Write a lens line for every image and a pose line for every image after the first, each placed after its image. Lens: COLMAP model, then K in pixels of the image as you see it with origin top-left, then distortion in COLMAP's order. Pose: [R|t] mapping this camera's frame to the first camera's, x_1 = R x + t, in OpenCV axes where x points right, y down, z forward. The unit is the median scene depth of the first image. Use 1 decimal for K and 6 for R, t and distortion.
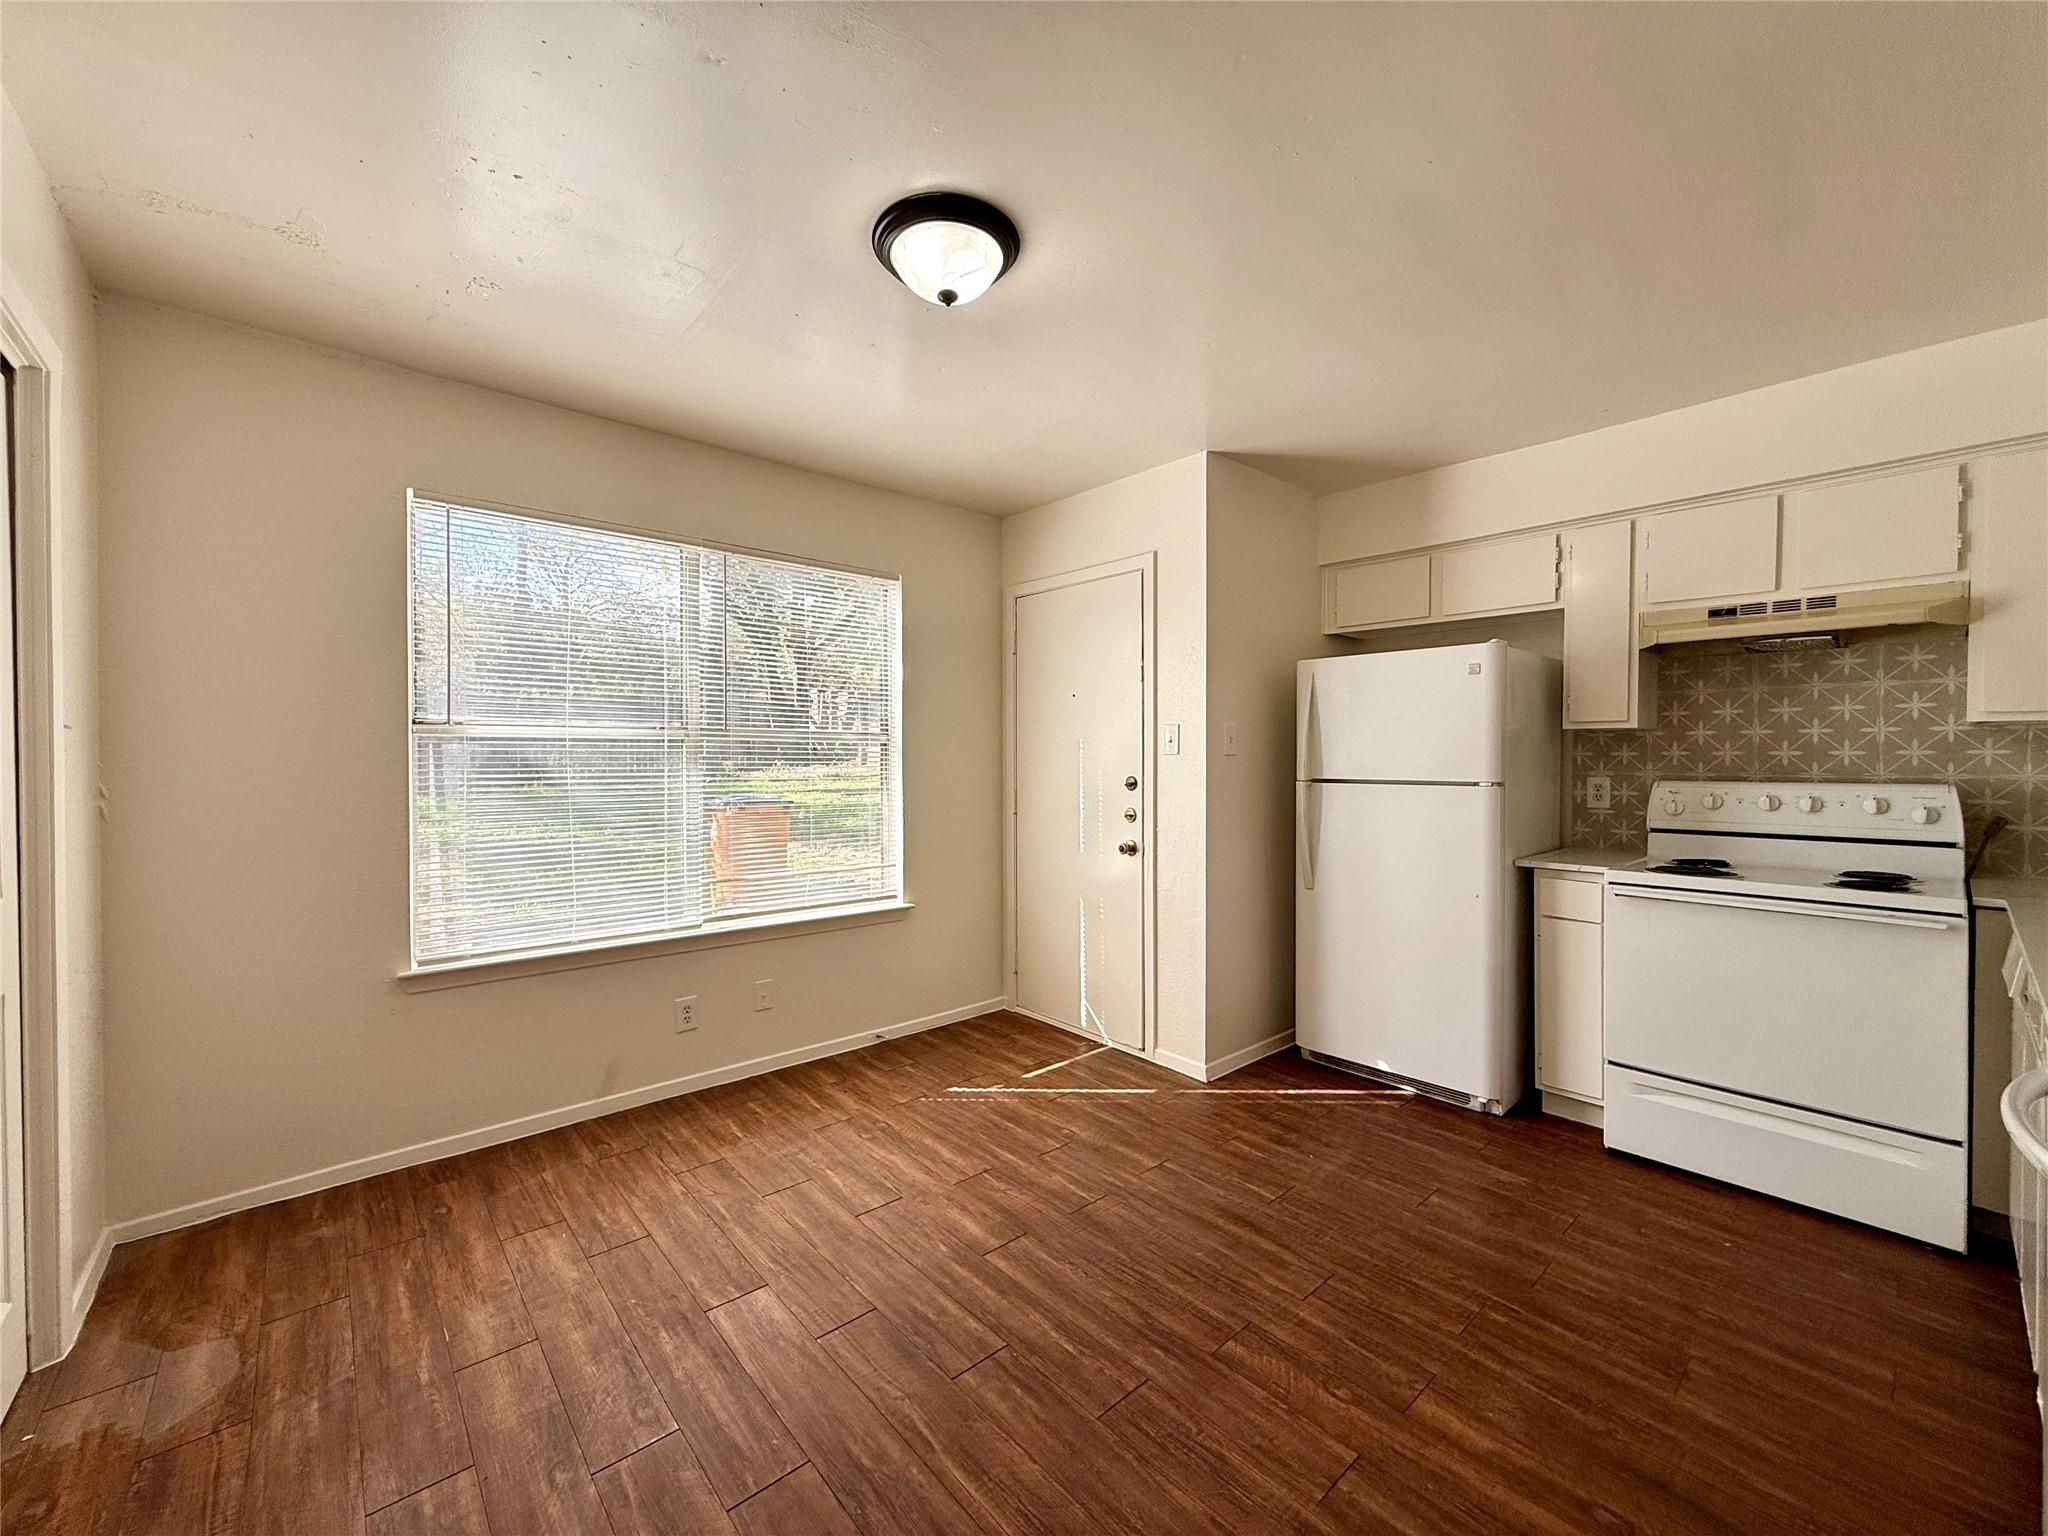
lens RADIAL K [[809.8, 0, 1021.9], [0, 809.8, 769.4], [0, 0, 1]] dist [-0.001703, -0.000001]
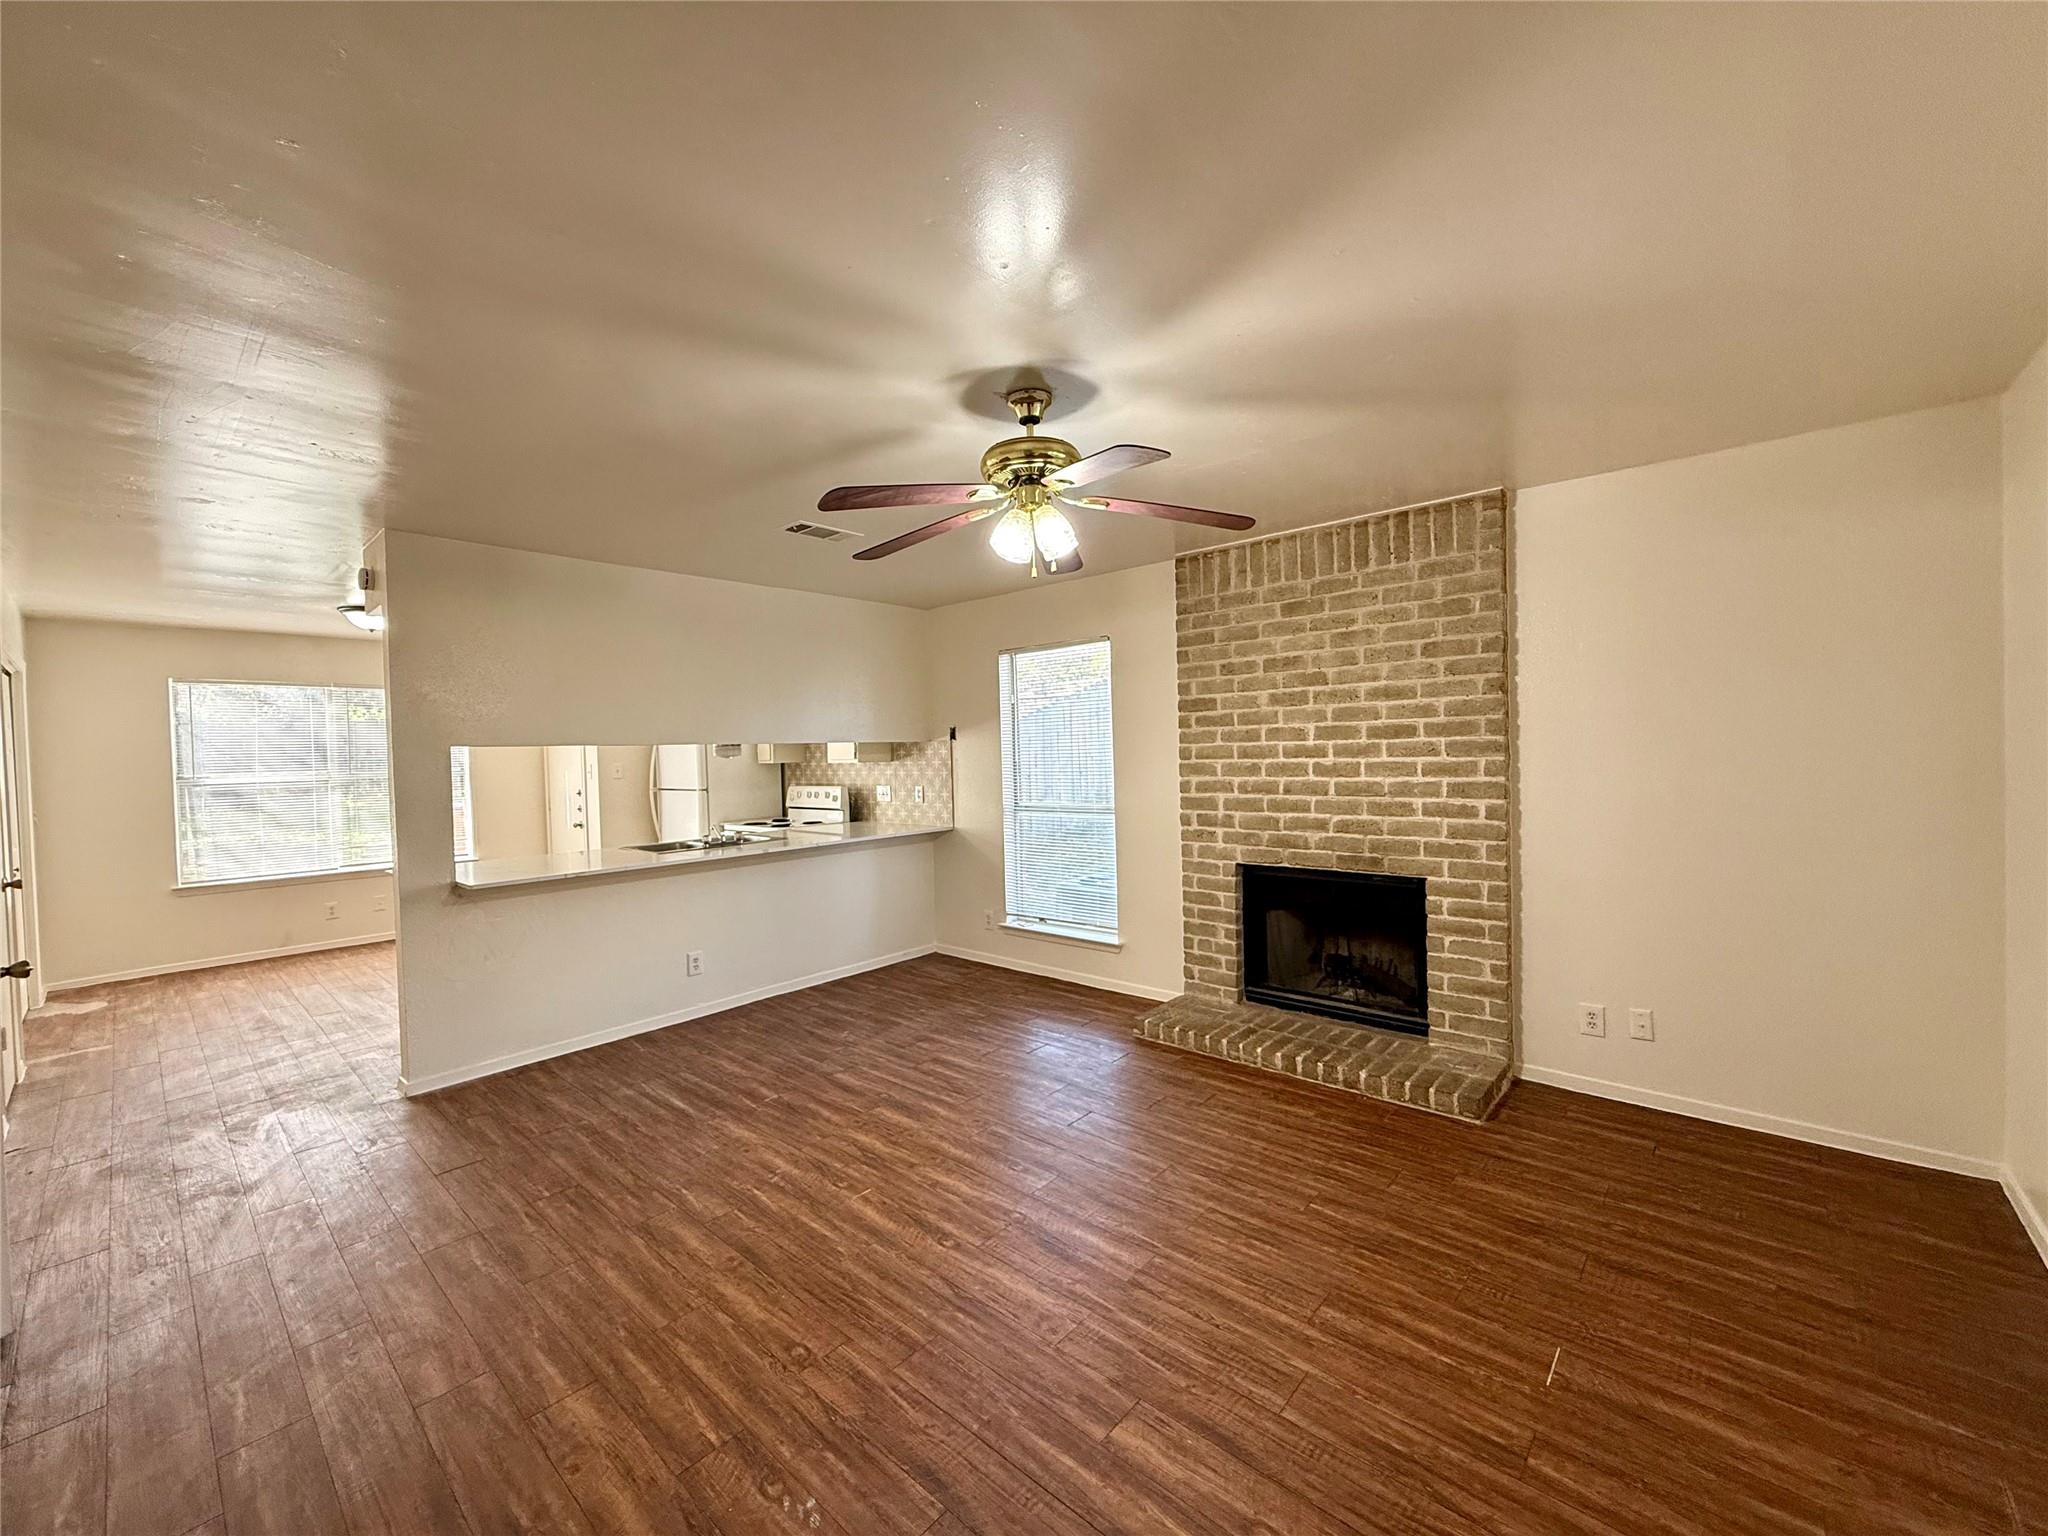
lens RADIAL K [[809.8, 0, 1021.9], [0, 809.8, 761.9], [0, 0, 1]] dist [-0.001703, -0.000001]
pose [[0.992653, -0.025850, 0.118203, 1.378371], [0.025955, 0.999663, 0.000650, -0.044092], [-0.118180, 0.002422, 0.992989, -1.591595]]
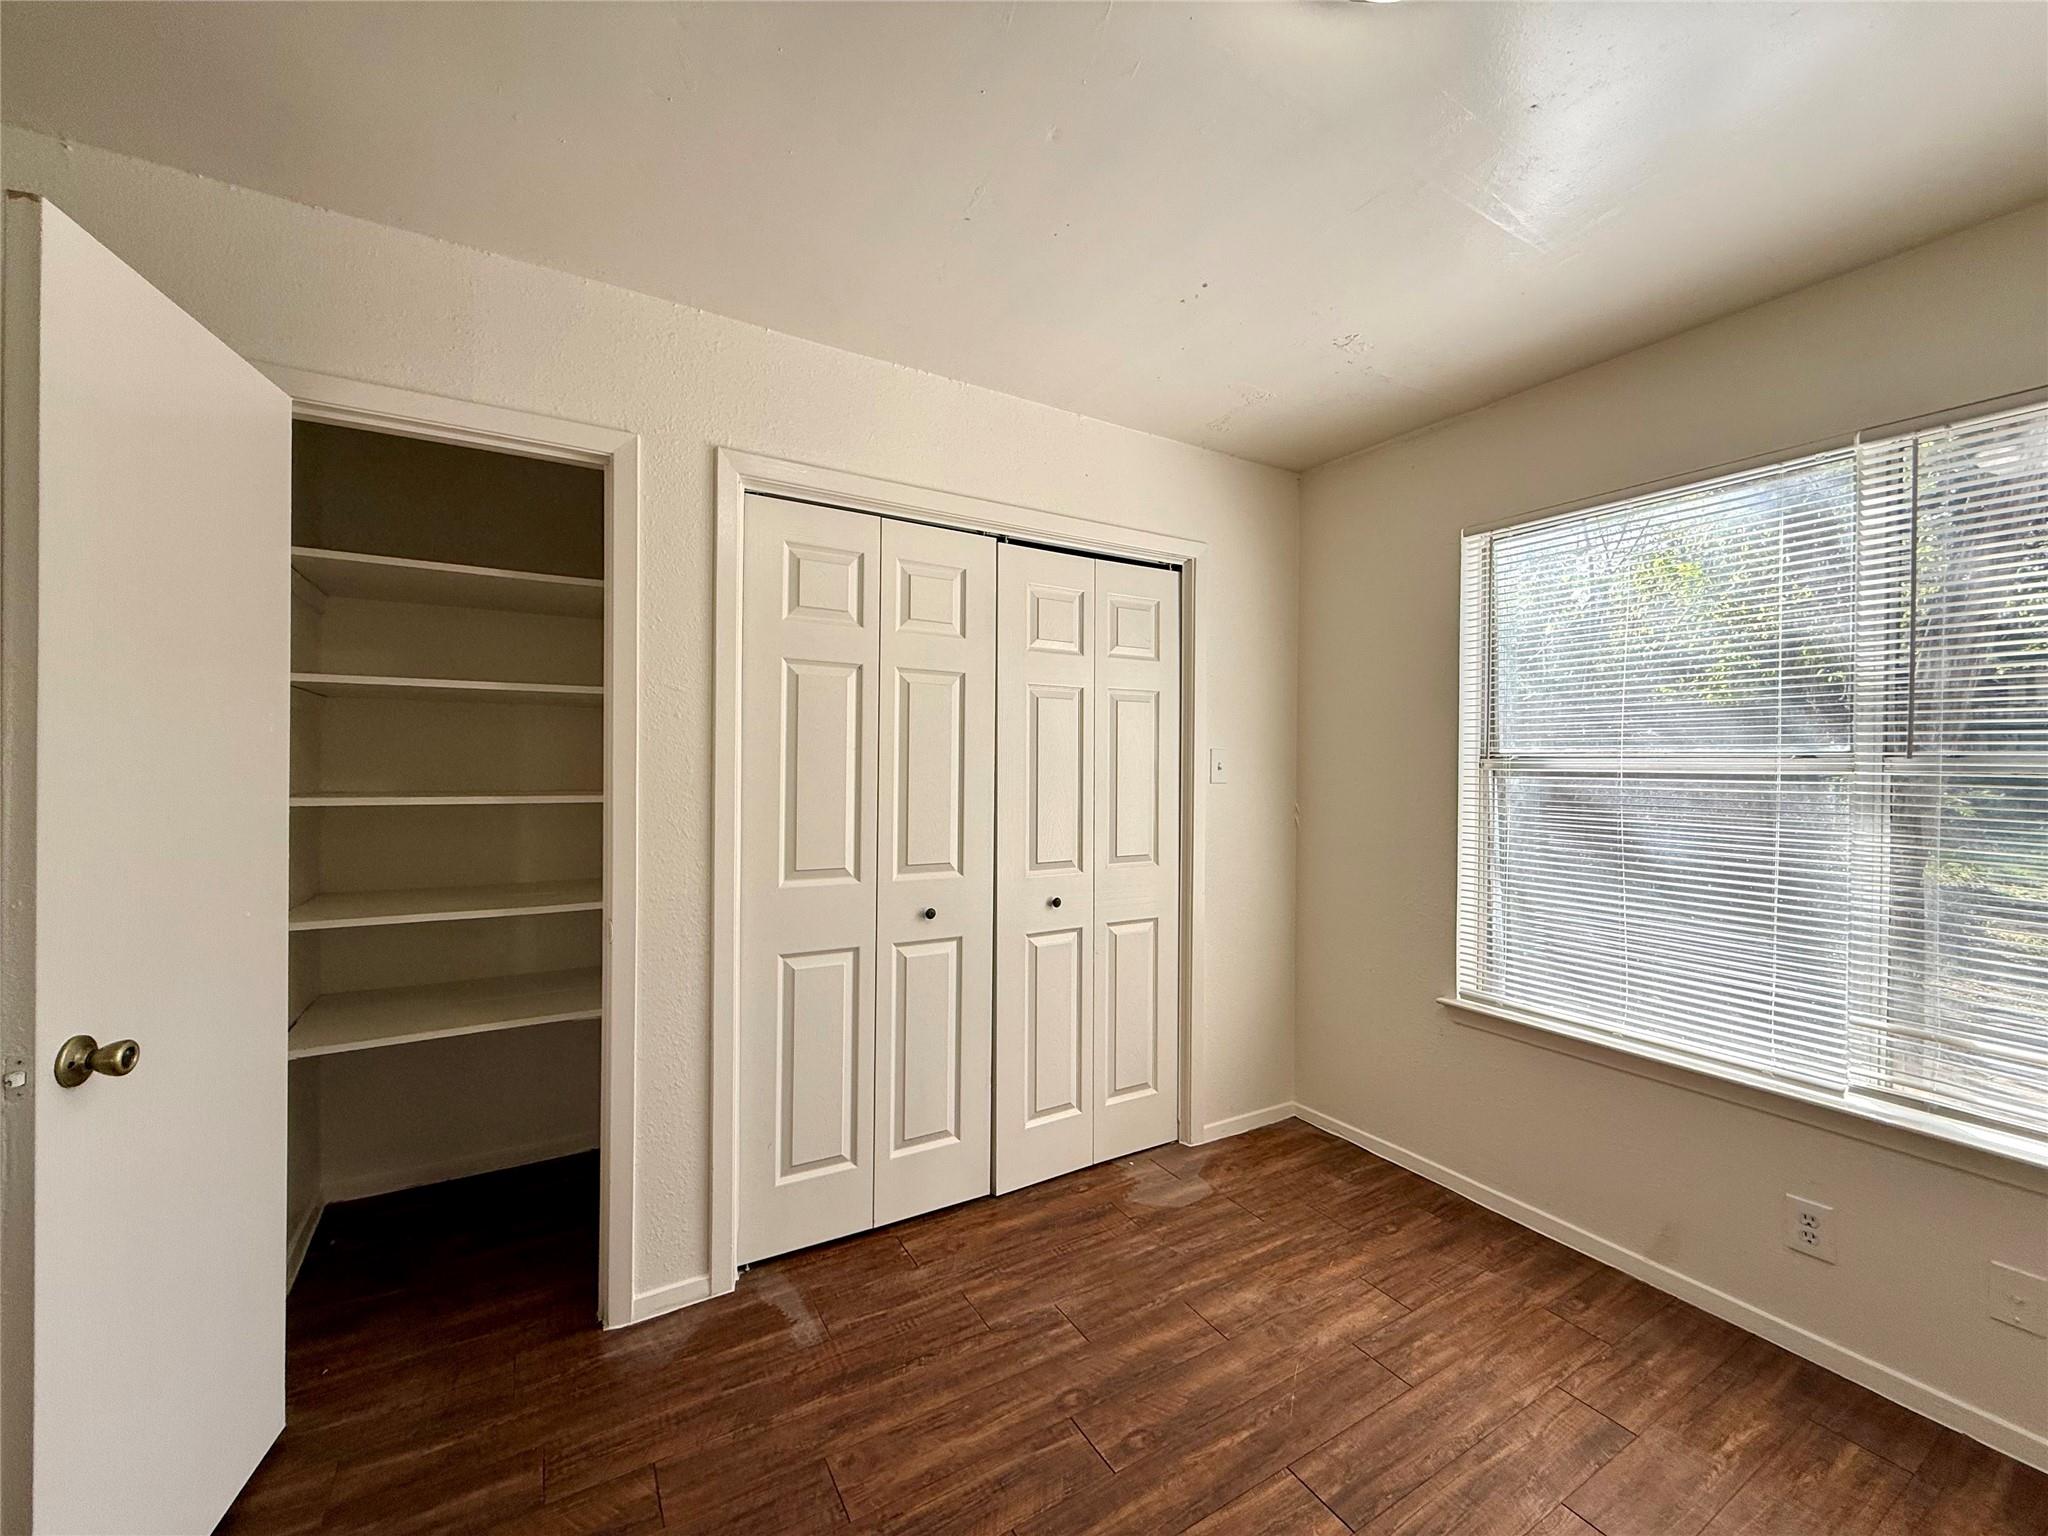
lens RADIAL K [[809.8, 0, 1025.9], [0, 809.8, 767.7], [0, 0, 1]] dist [-0.001703, -0.000001]
pose [[-0.196378, -0.000381, -0.980528, 0.355129], [-0.021236, 0.999767, 0.003864, -0.038512], [0.980298, 0.021582, -0.196340, 0.649025]]
